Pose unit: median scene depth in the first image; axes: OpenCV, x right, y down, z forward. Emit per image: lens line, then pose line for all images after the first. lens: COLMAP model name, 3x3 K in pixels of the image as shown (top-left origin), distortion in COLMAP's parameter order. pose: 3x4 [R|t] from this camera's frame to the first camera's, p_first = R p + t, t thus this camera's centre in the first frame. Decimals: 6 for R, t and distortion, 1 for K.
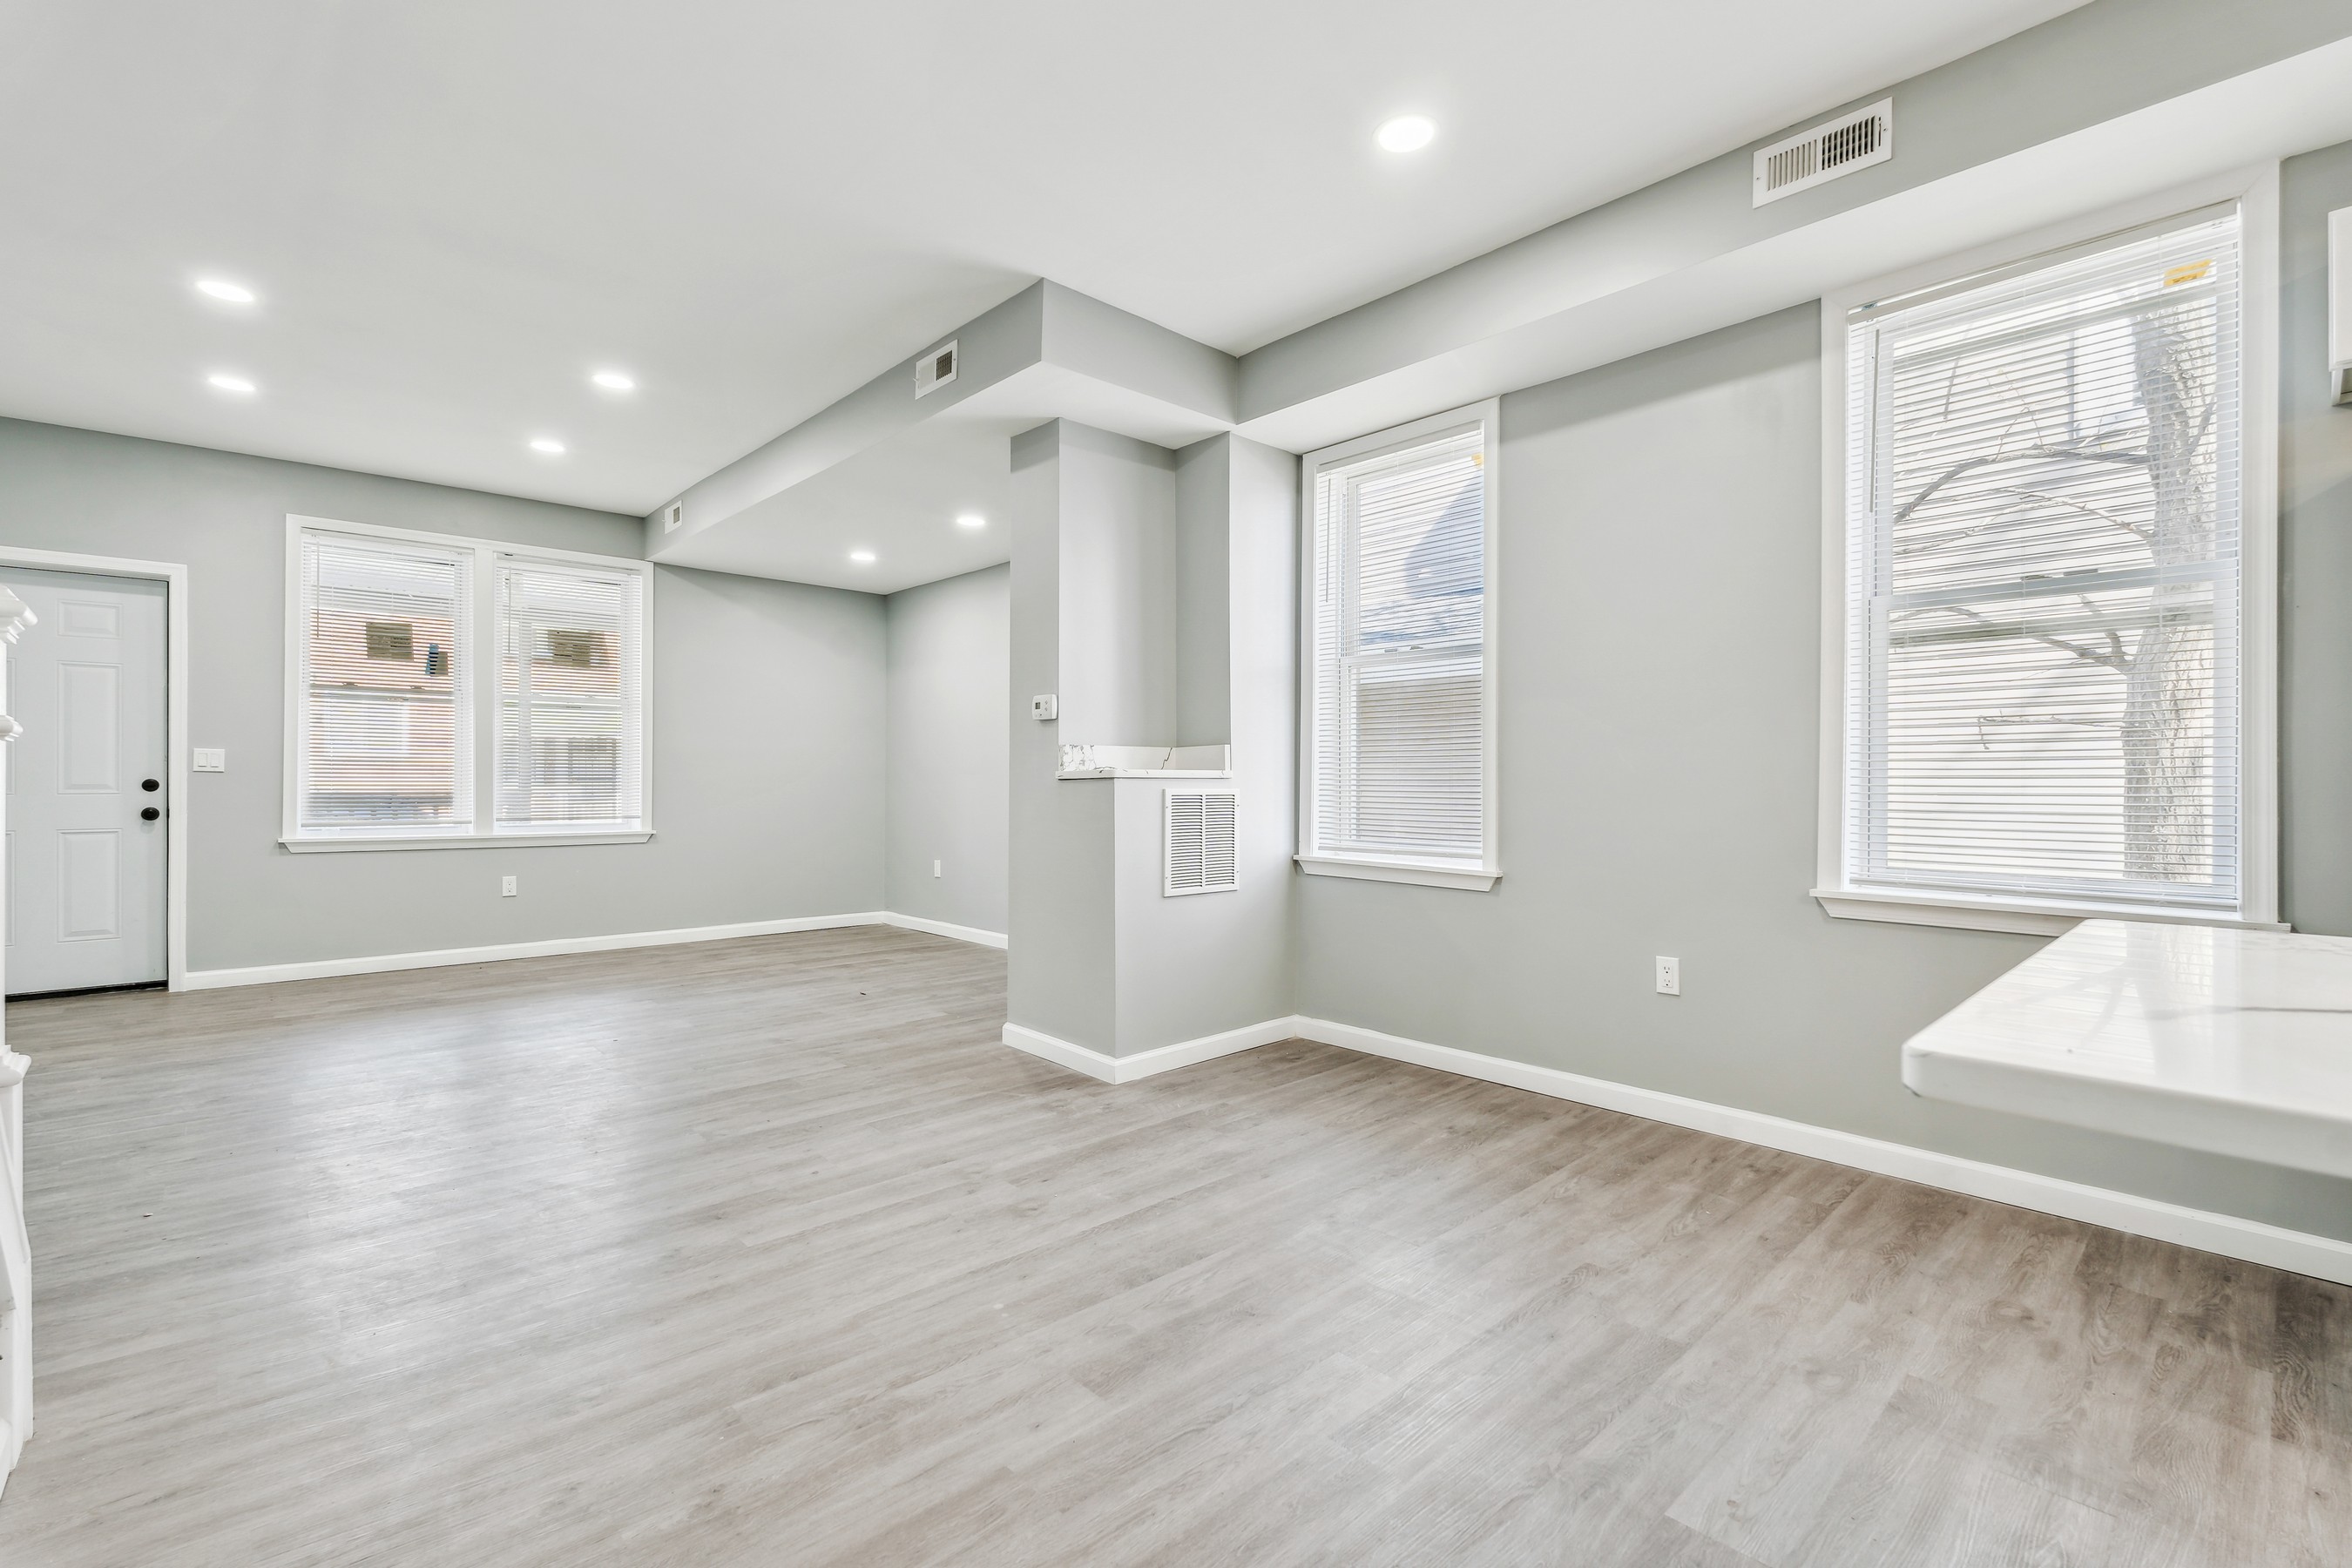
lens RADIAL K [[1040.7, 0, 1176.0], [0, 1040.7, 784.0], [0, 0, 1]] dist [-0.009099, -0.000375]
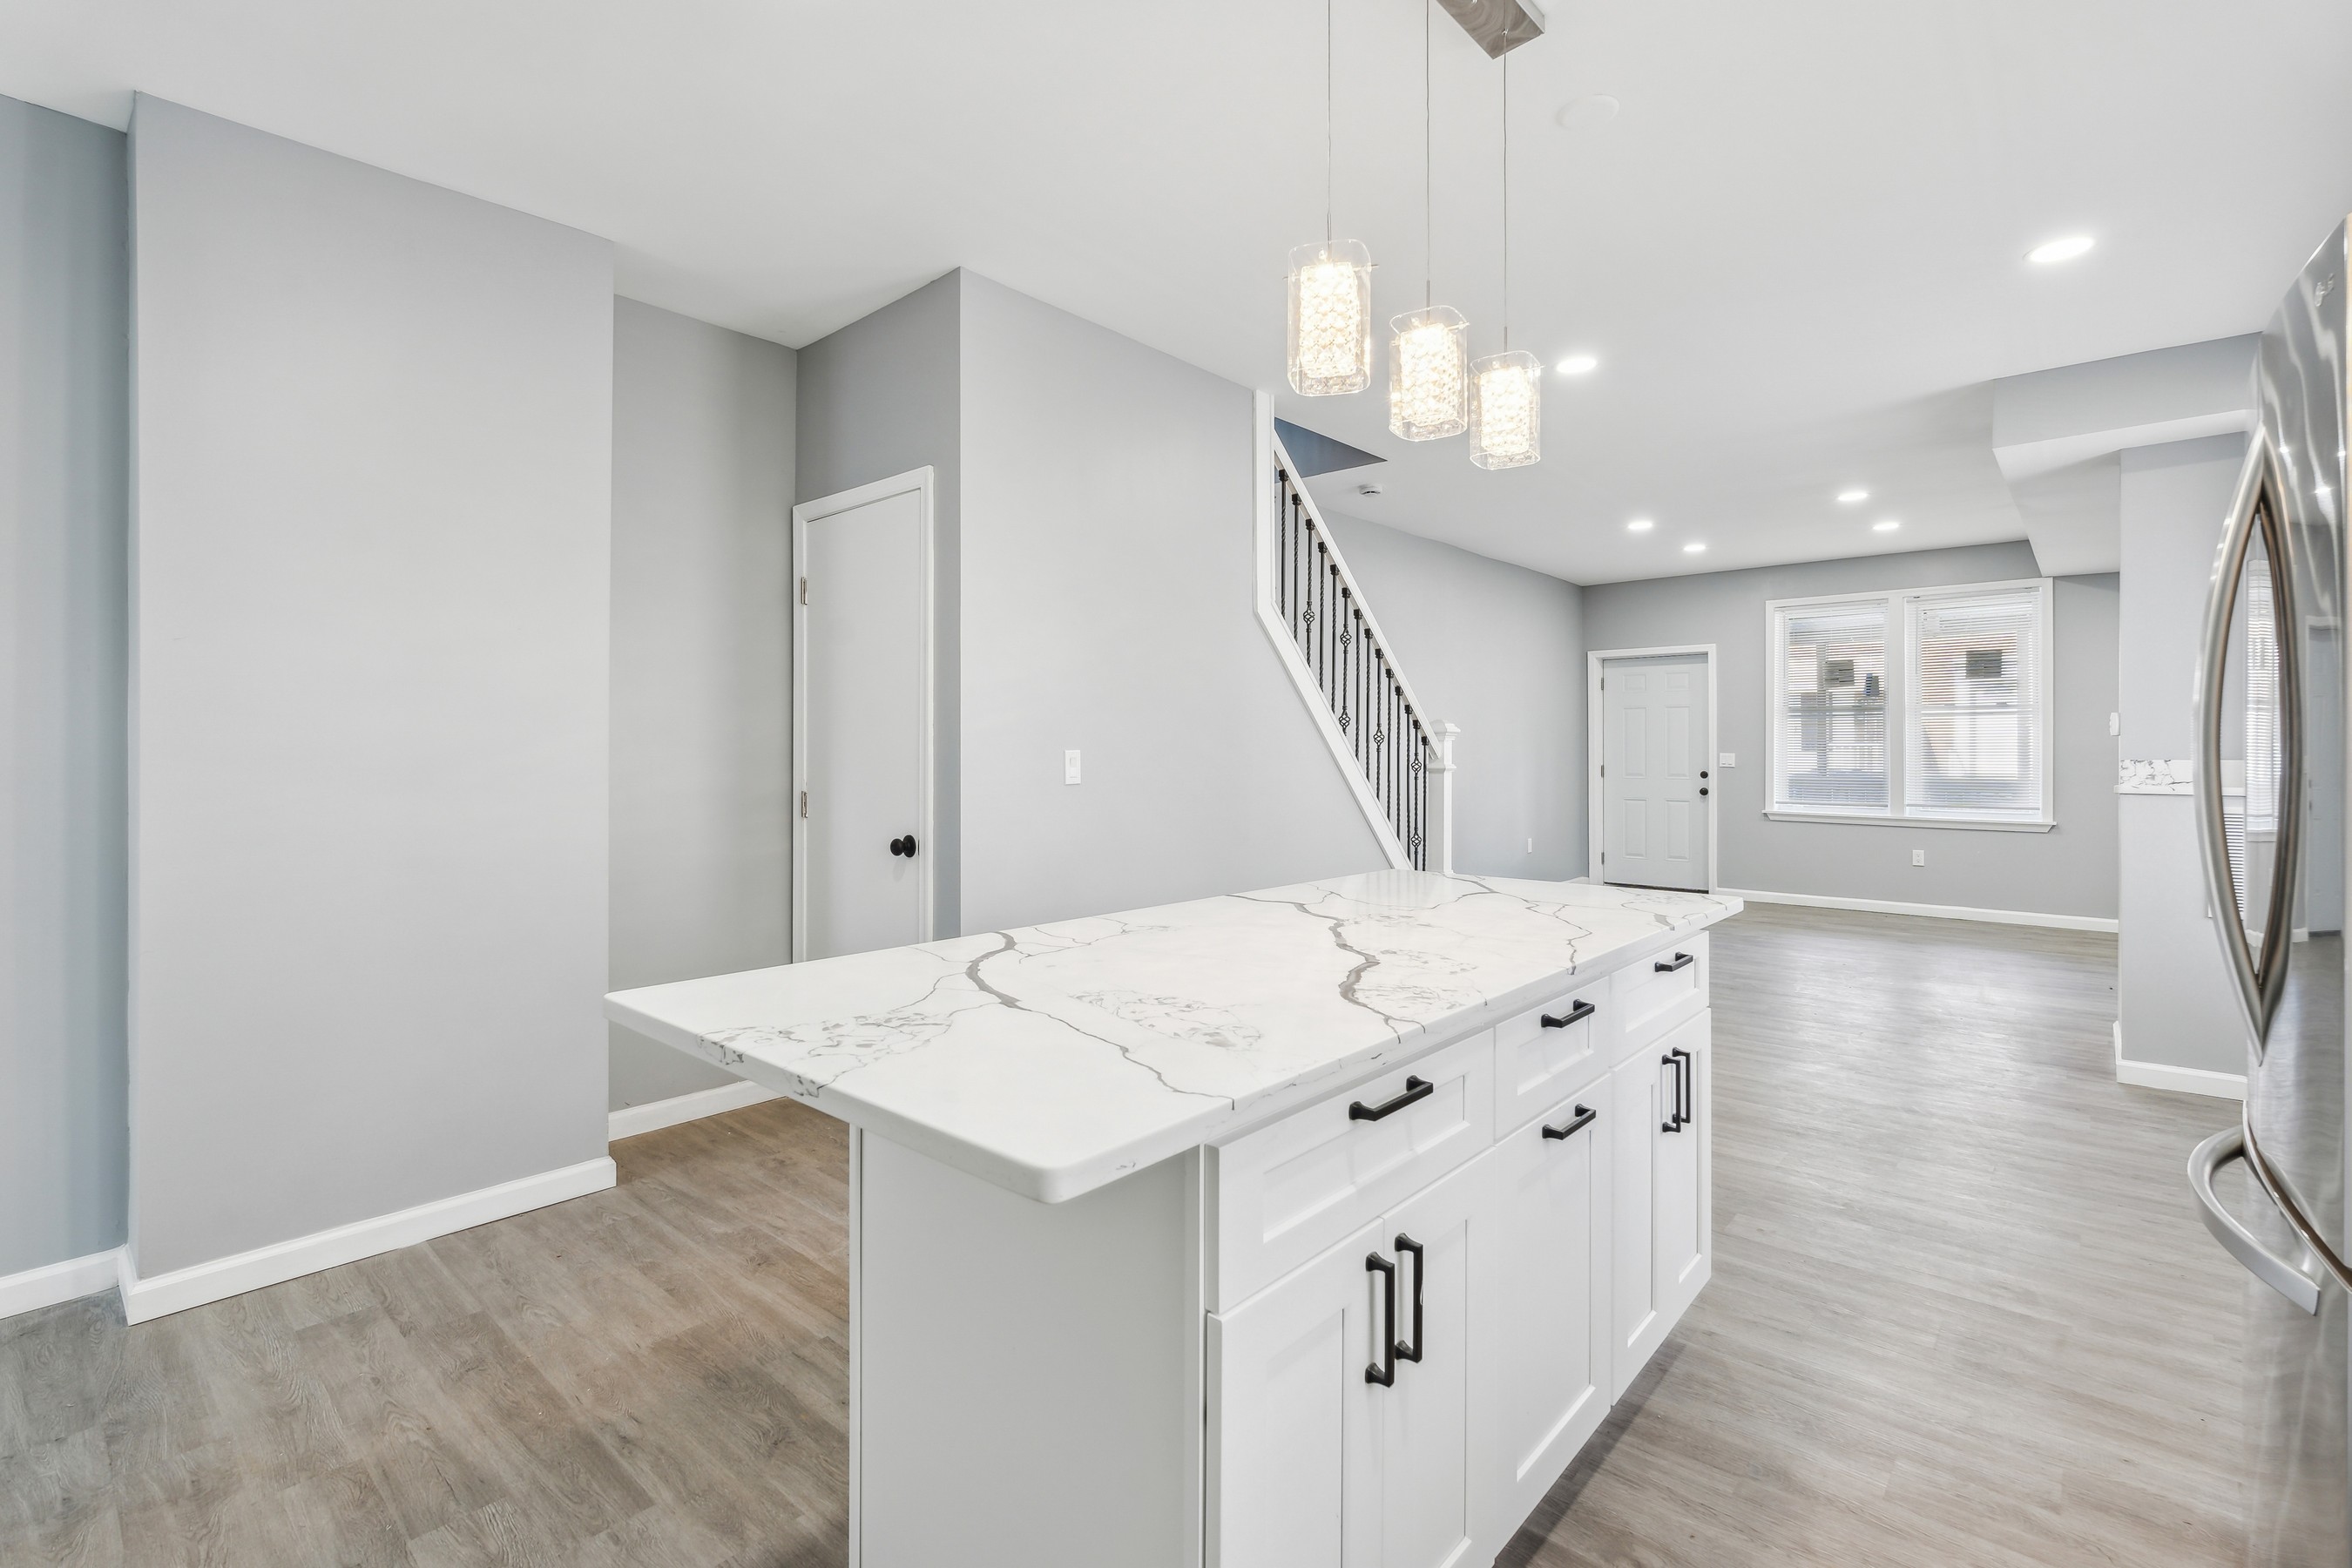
lens RADIAL K [[1041.3, 0, 1182.2], [0, 1041.3, 748.2], [0, 0, 1]] dist [-0.000343, 0.000021]
pose [[0.097435, -0.005042, -0.995229, 0.627090], [-0.002114, 0.999984, -0.005273, -0.031360], [0.995240, 0.002617, 0.097422, -0.026811]]
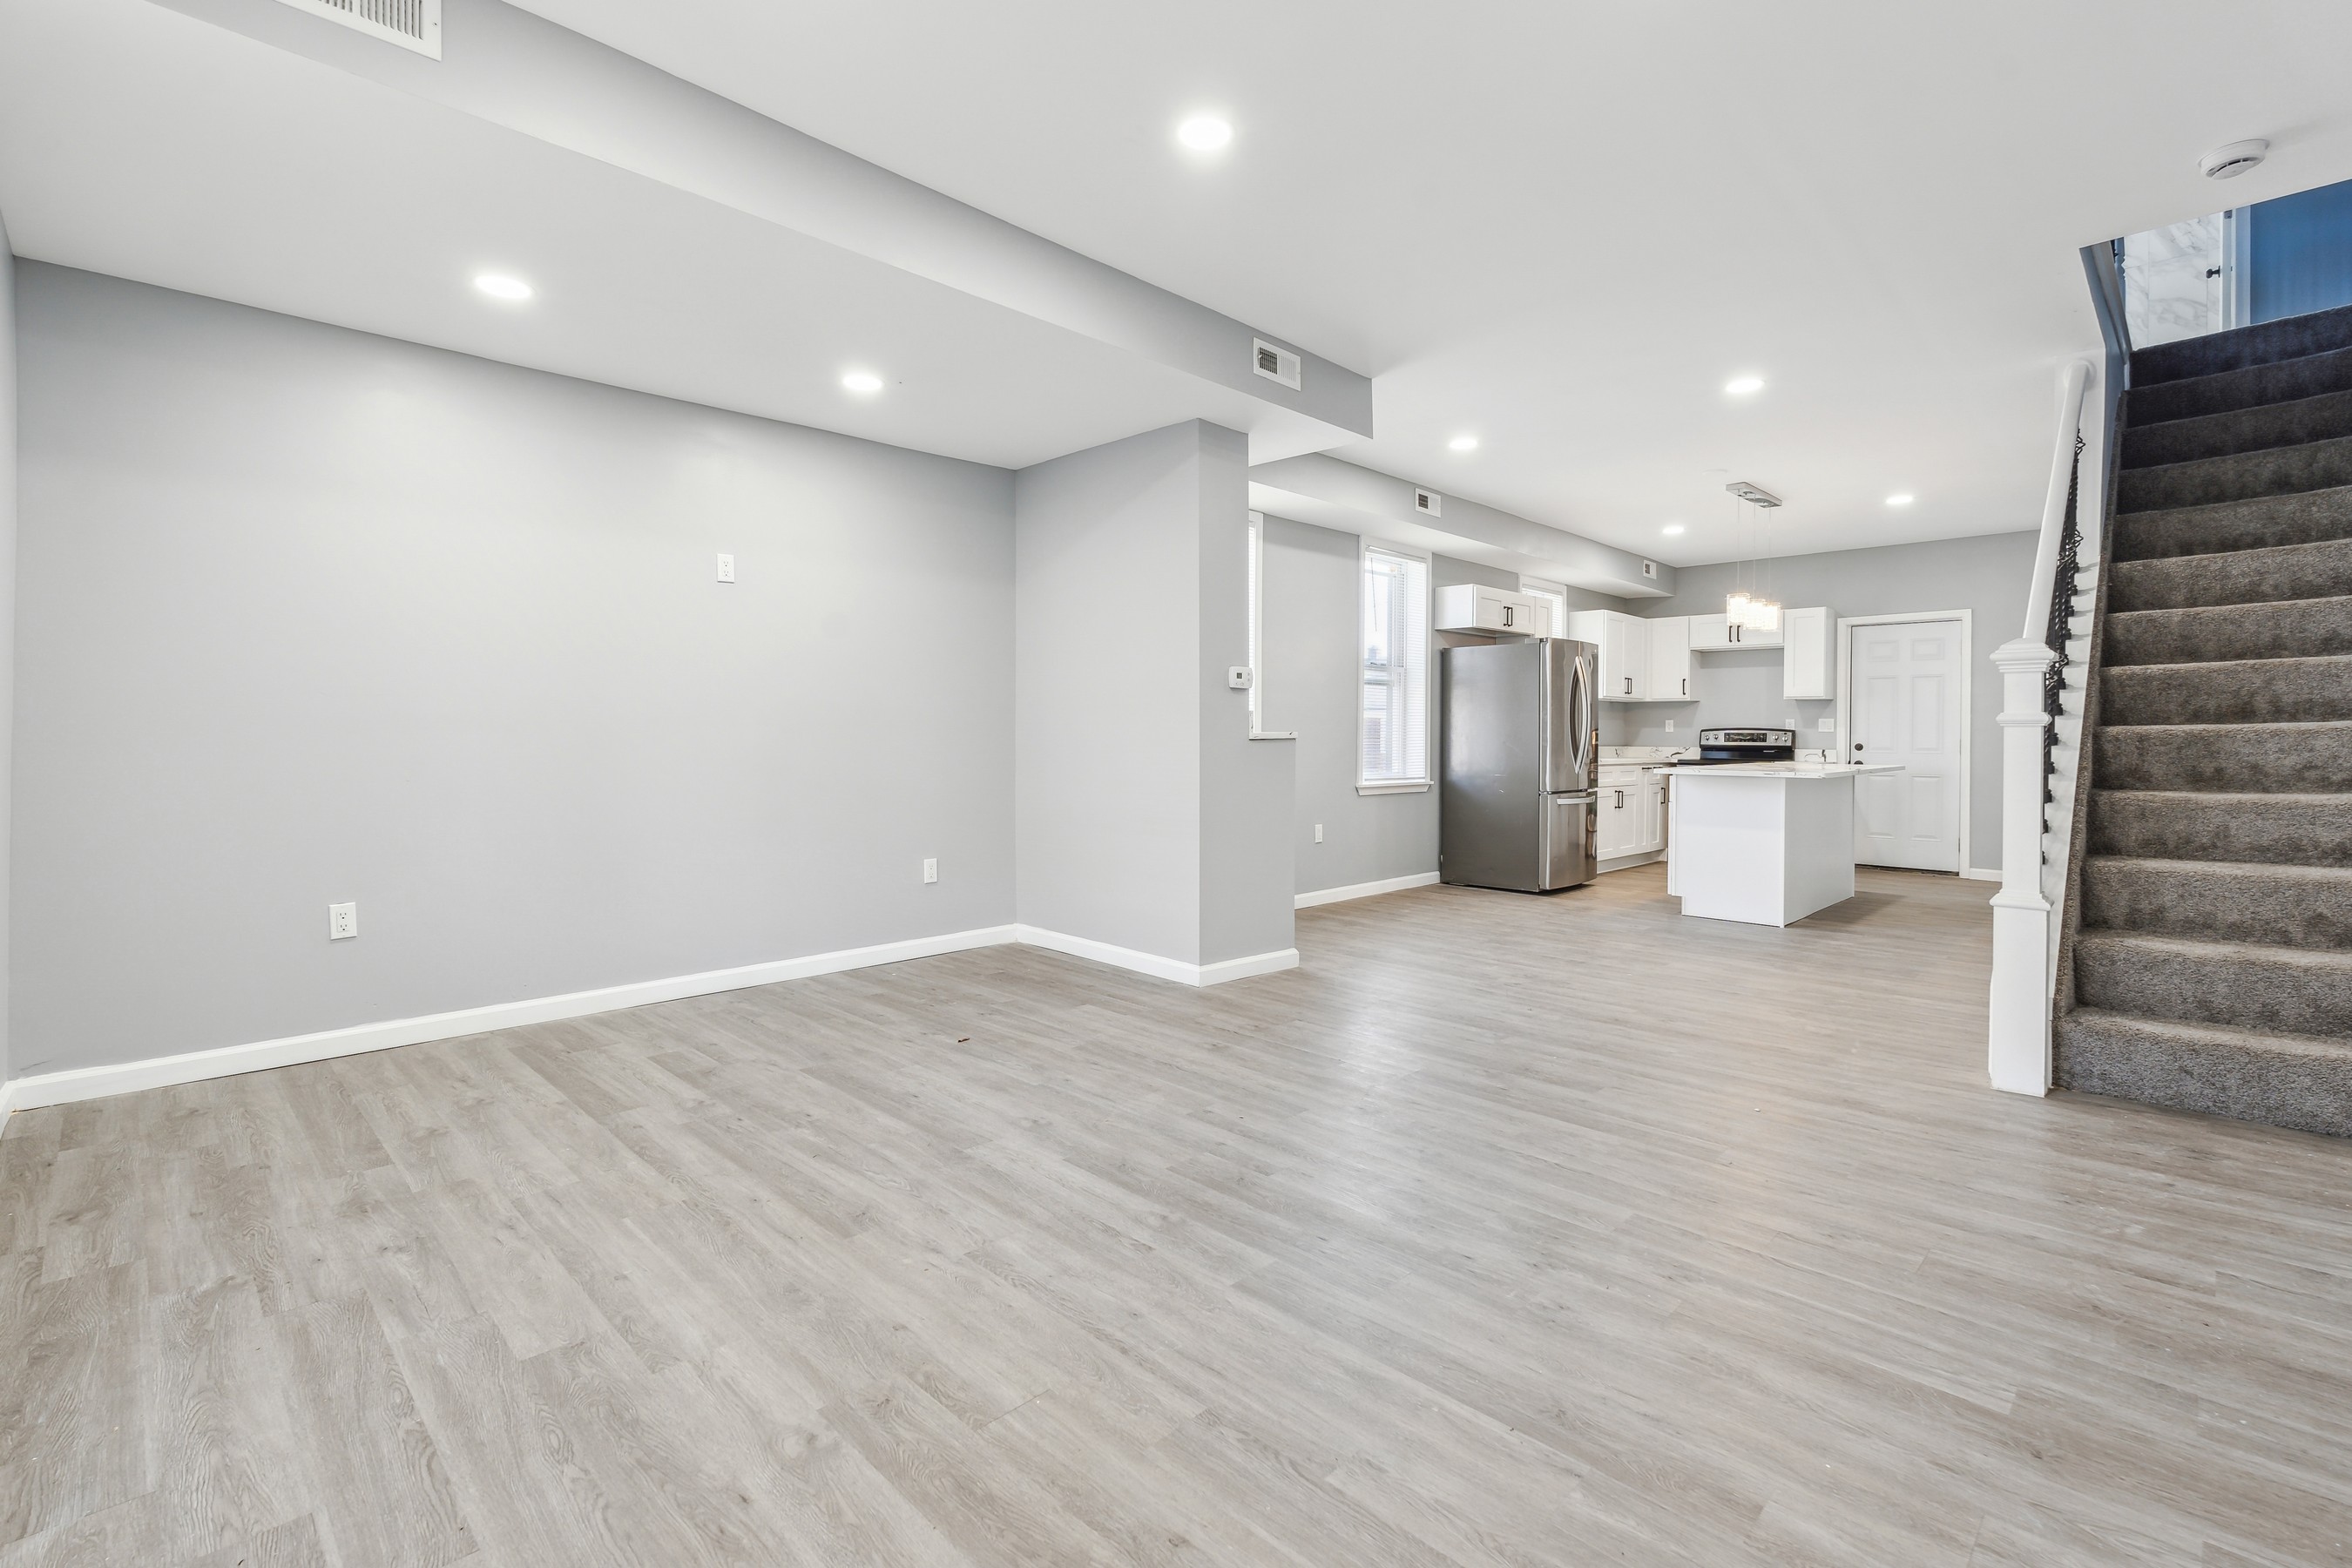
lens RADIAL K [[1058.4, 0, 1168.8], [0, 1058.4, 750.2], [0, 0, 1]] dist [-0.002762, 0.000136]
pose [[-0.044205, -0.015270, 0.998906, -0.999984], [-0.003167, 0.999880, 0.015145, -0.007764], [-0.999017, -0.002494, -0.044248, 0.868125]]
